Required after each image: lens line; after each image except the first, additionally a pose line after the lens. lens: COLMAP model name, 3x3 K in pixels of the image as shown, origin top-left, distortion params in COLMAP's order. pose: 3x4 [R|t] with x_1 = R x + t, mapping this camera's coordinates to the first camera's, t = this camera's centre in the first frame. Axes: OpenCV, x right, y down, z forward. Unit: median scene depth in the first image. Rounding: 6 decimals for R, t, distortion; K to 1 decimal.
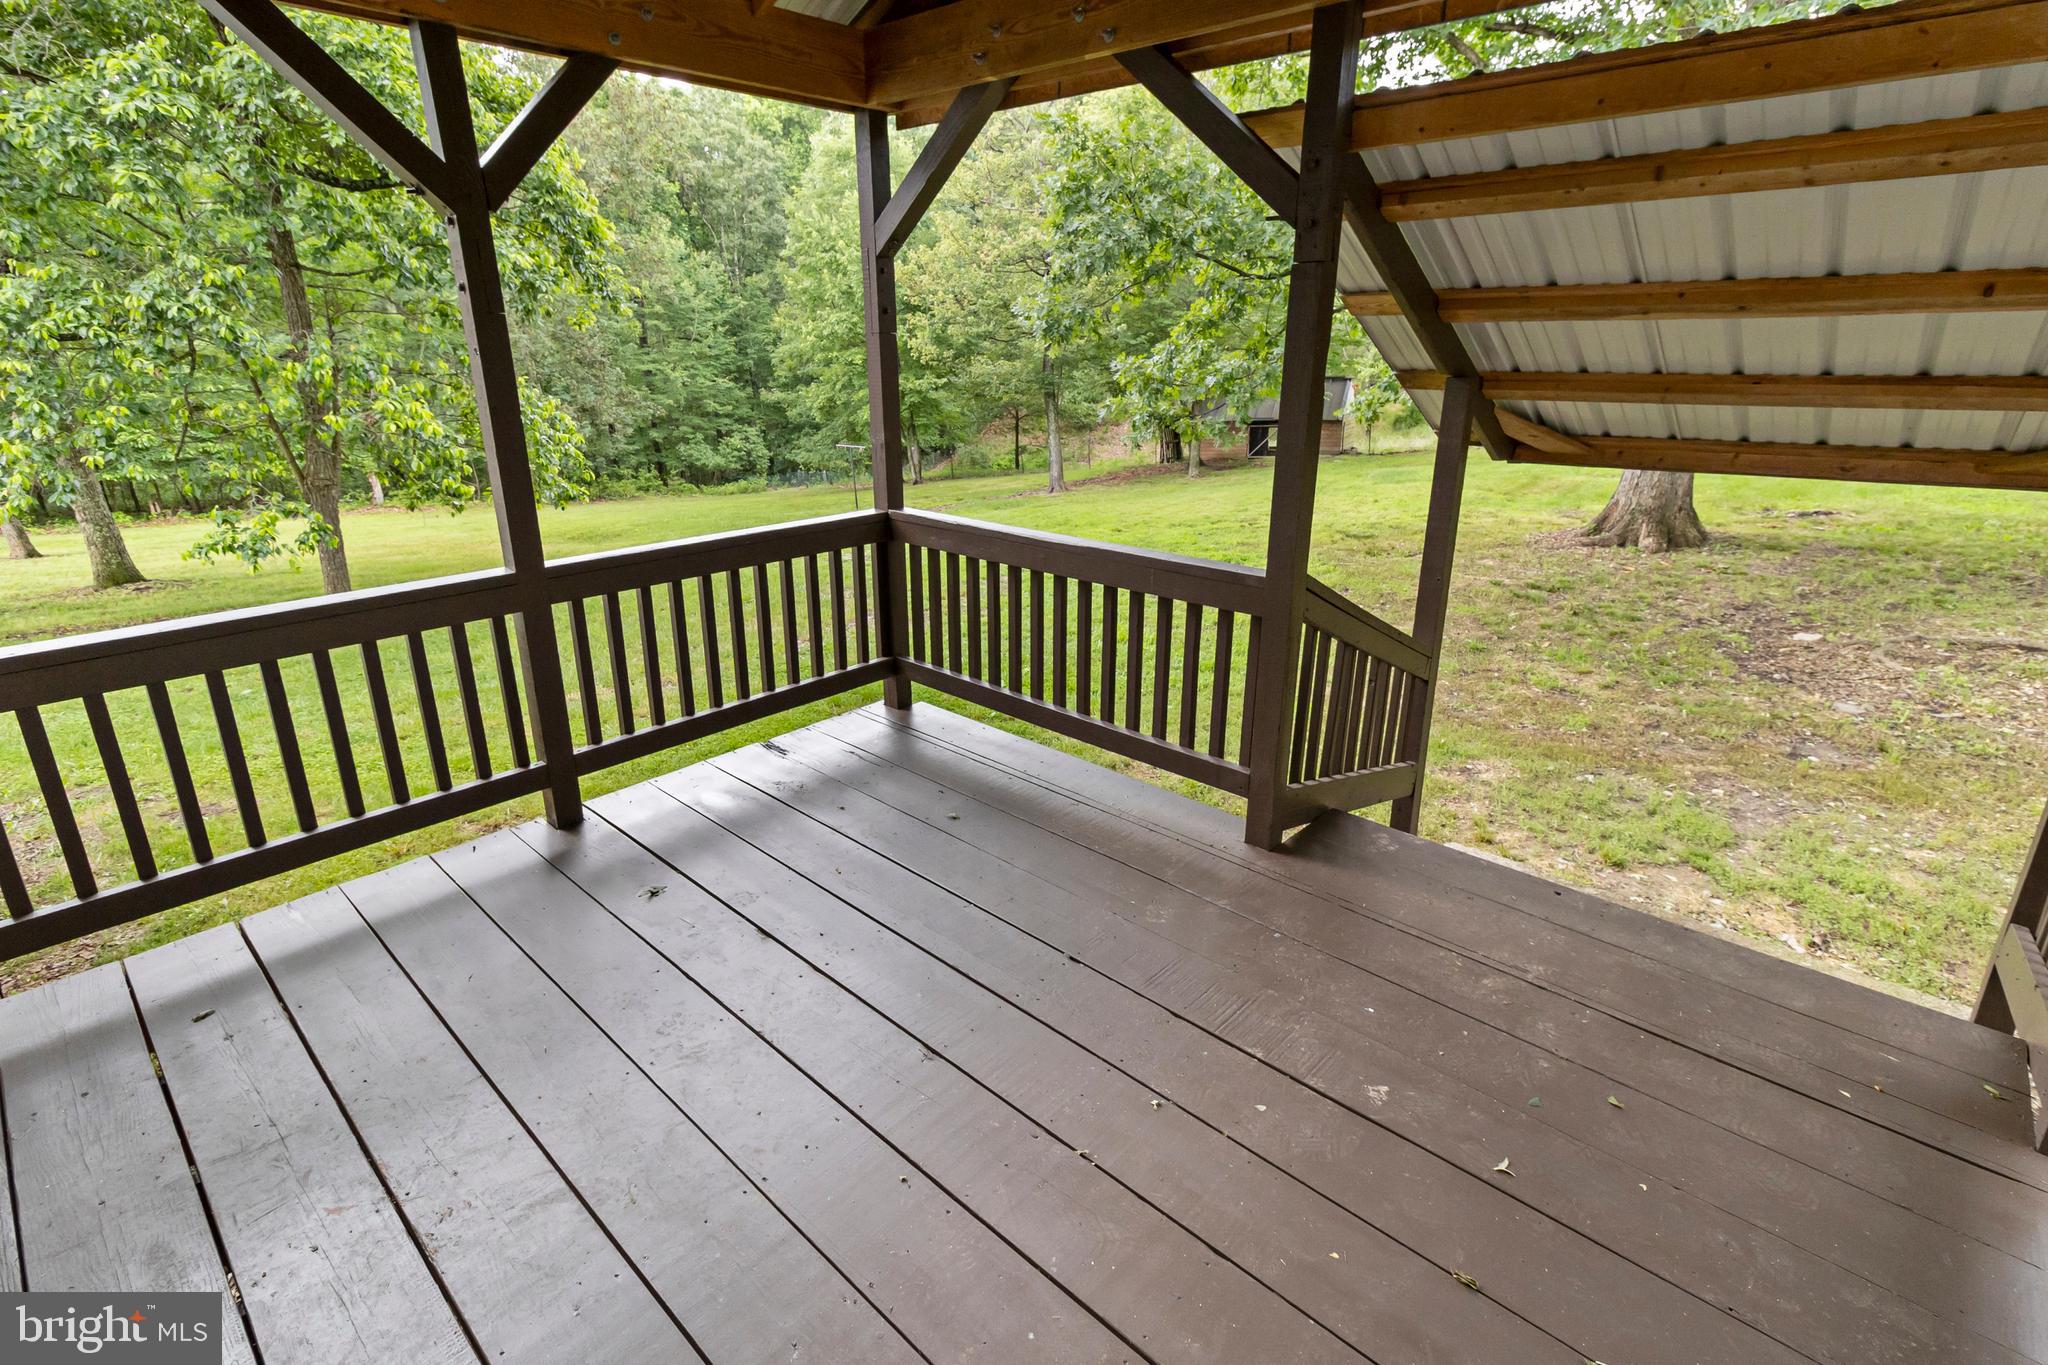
lens RADIAL K [[972.7, 0, 1023.0], [0, 972.7, 649.2], [0, 0, 1]] dist [-0.004876, -0.000212]
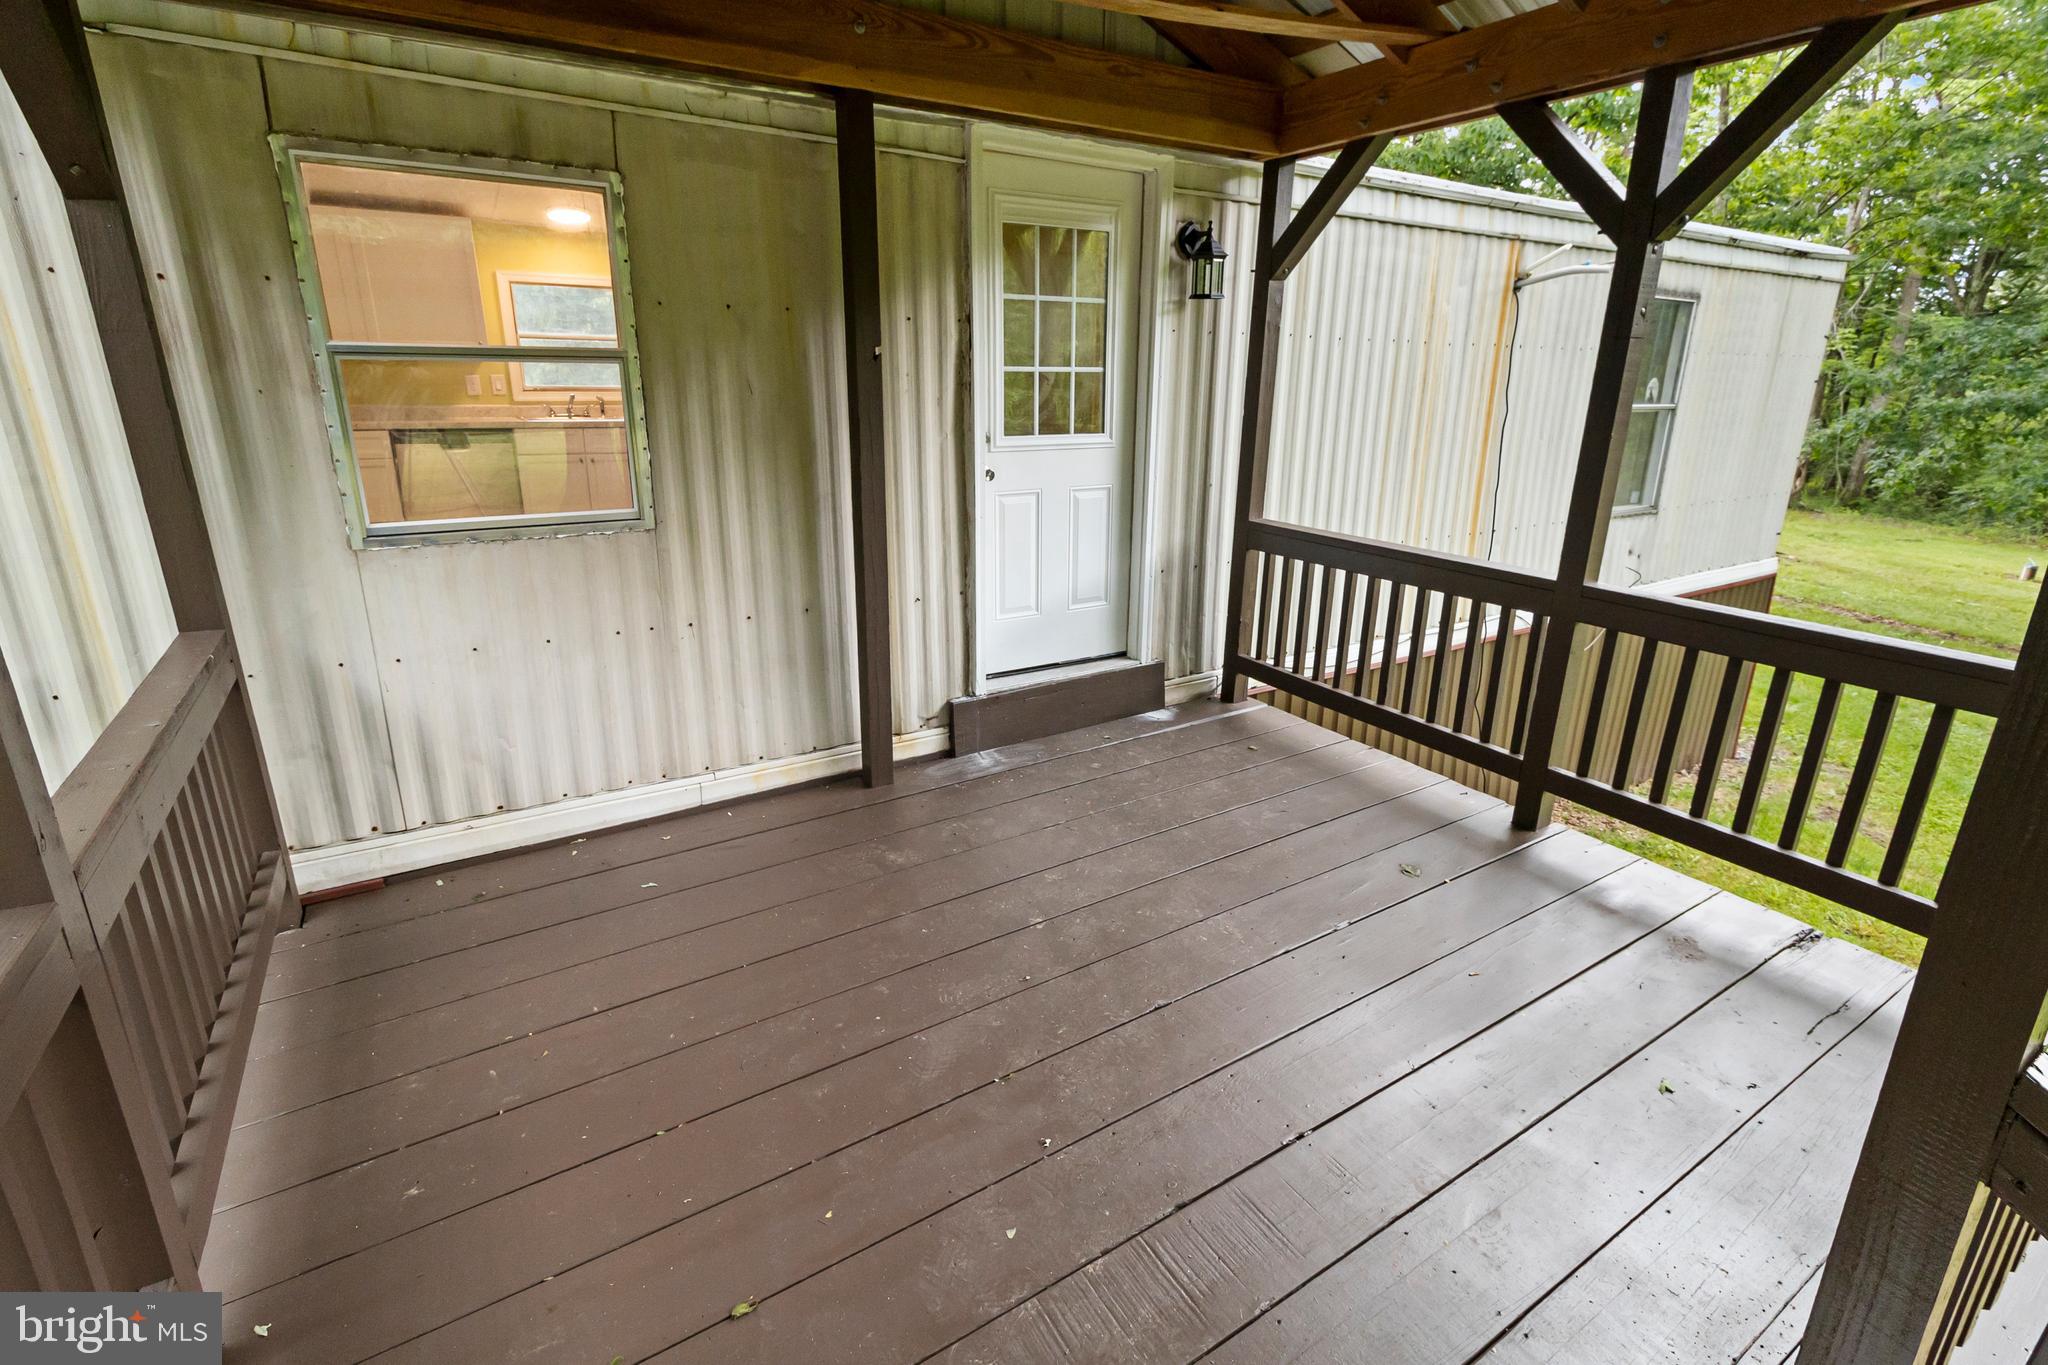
lens RADIAL K [[953.8, 0, 1016.1], [0, 953.8, 632.5], [0, 0, 1]] dist [0.002148, 0.000028]
pose [[-0.264212, 0.272144, -0.925273, 0.562760], [-0.299547, 0.888765, 0.346942, -0.196280], [0.916768, 0.368829, -0.153303, 0.588424]]
